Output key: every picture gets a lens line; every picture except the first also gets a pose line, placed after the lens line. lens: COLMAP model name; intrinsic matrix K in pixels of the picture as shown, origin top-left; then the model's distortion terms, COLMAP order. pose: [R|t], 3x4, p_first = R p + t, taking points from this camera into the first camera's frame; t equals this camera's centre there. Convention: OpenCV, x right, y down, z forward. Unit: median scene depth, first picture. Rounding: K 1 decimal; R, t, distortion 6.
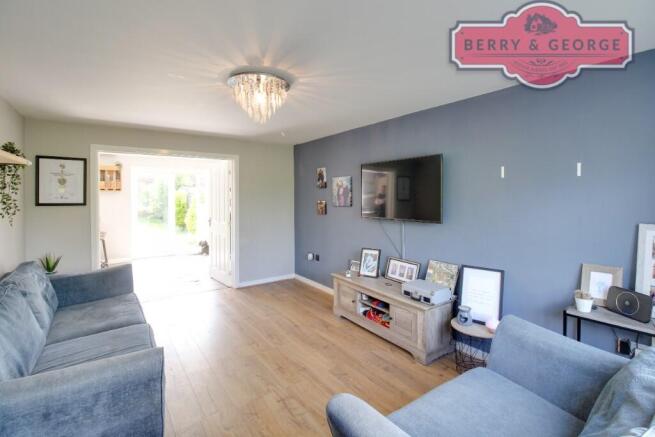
lens RADIAL K [[304.0, 0, 329.3], [0, 304.0, 201.2], [0, 0, 1]] dist [-0.002196, -0.000365]
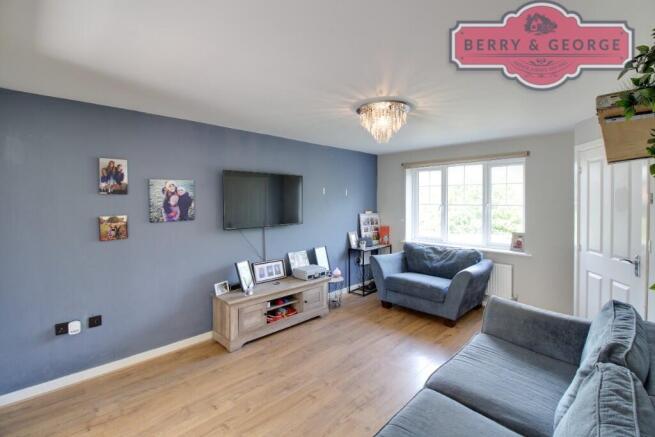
lens RADIAL K [[304.0, 0, 329.3], [0, 304.0, 201.2], [0, 0, 1]] dist [-0.002196, -0.000365]
pose [[-0.174261, -0.002400, 0.984697, -0.911407], [0.020521, 0.999771, 0.006068, -0.033756], [-0.984486, 0.021264, -0.174172, 0.955922]]
